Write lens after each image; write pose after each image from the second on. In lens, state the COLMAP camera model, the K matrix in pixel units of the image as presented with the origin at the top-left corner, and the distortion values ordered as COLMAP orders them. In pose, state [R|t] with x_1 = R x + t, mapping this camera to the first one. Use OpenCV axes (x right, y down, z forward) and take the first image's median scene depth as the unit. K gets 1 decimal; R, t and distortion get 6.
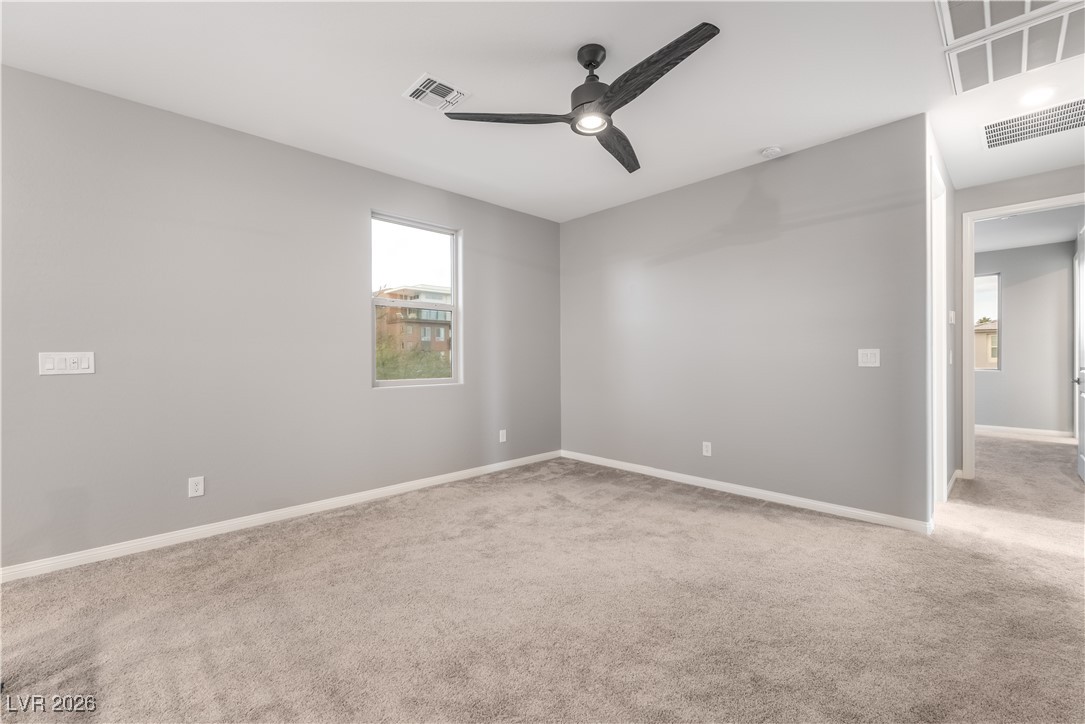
lens RADIAL K [[452.4, 0, 542.5], [0, 452.4, 362.0], [0, 0, 1]] dist [-0.000319, -0.000143]
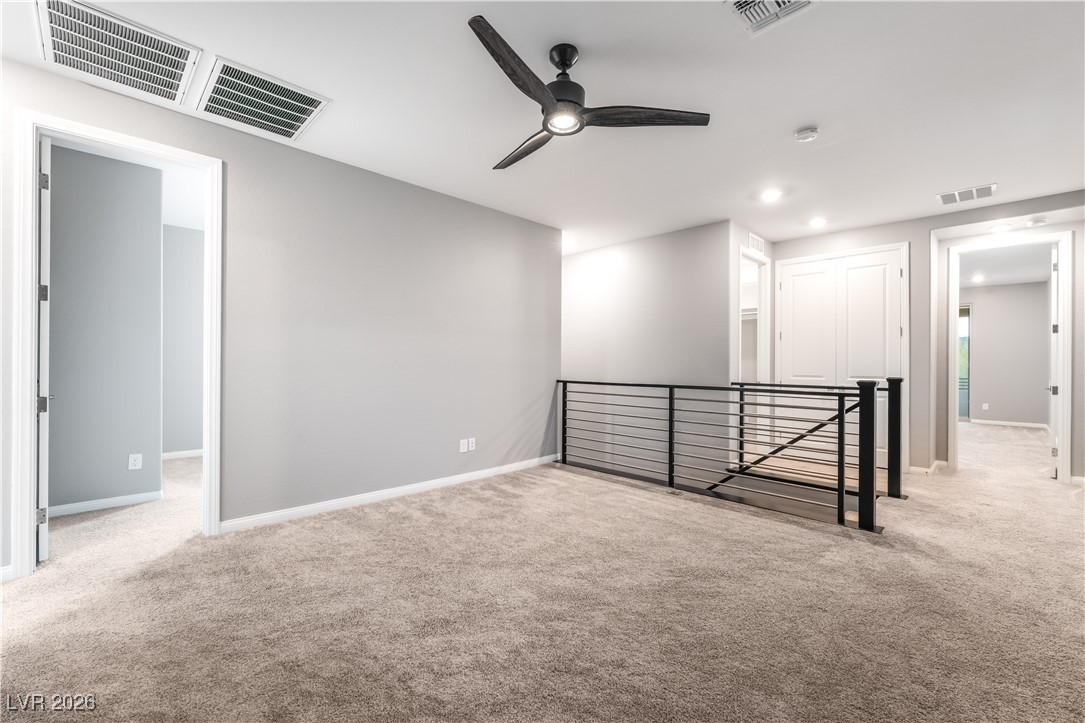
lens RADIAL K [[452.4, 0, 542.5], [0, 452.4, 361.5], [0, 0, 1]] dist [-0.000319, -0.000143]
pose [[-0.999697, -0.002382, -0.024511, 0.146029], [-0.002598, 0.999958, 0.008774, -0.012739], [0.024489, 0.008835, -0.999661, 1.593328]]
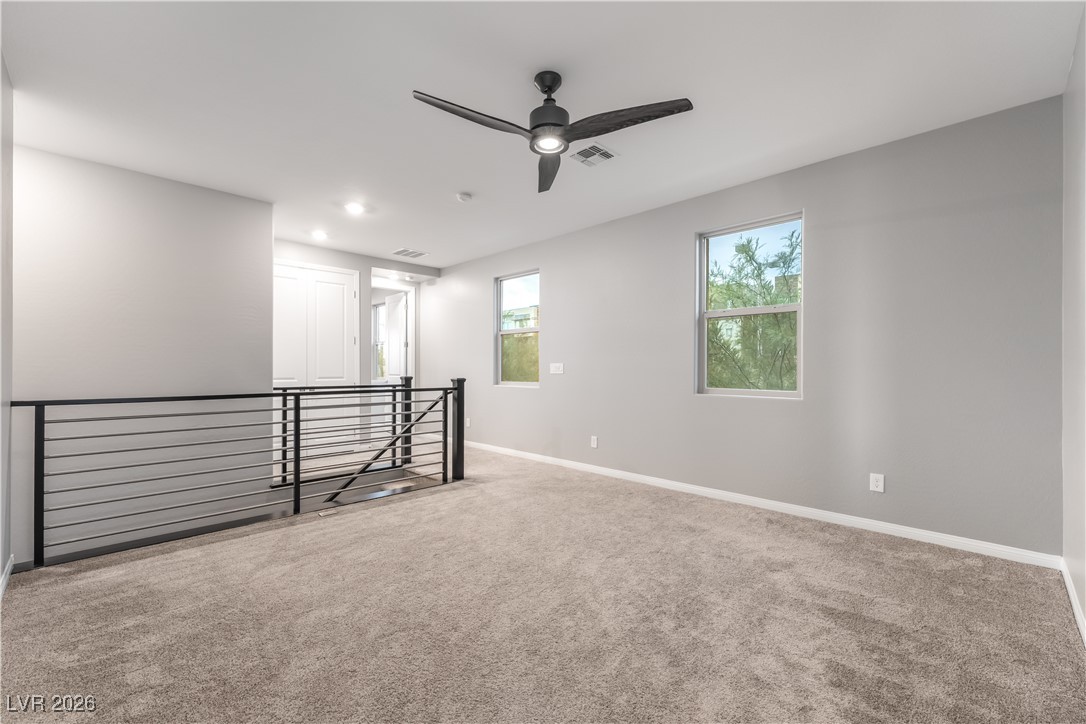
lens RADIAL K [[450.1, 0, 542.4], [0, 450.1, 371.6], [0, 0, 1]] dist [-0.001086, -0.000289]
pose [[0.022694, 0.012343, -0.999666, 0.929153], [-0.015156, 0.999813, 0.012001, -0.006055], [0.999628, 0.014879, 0.022877, 0.774695]]
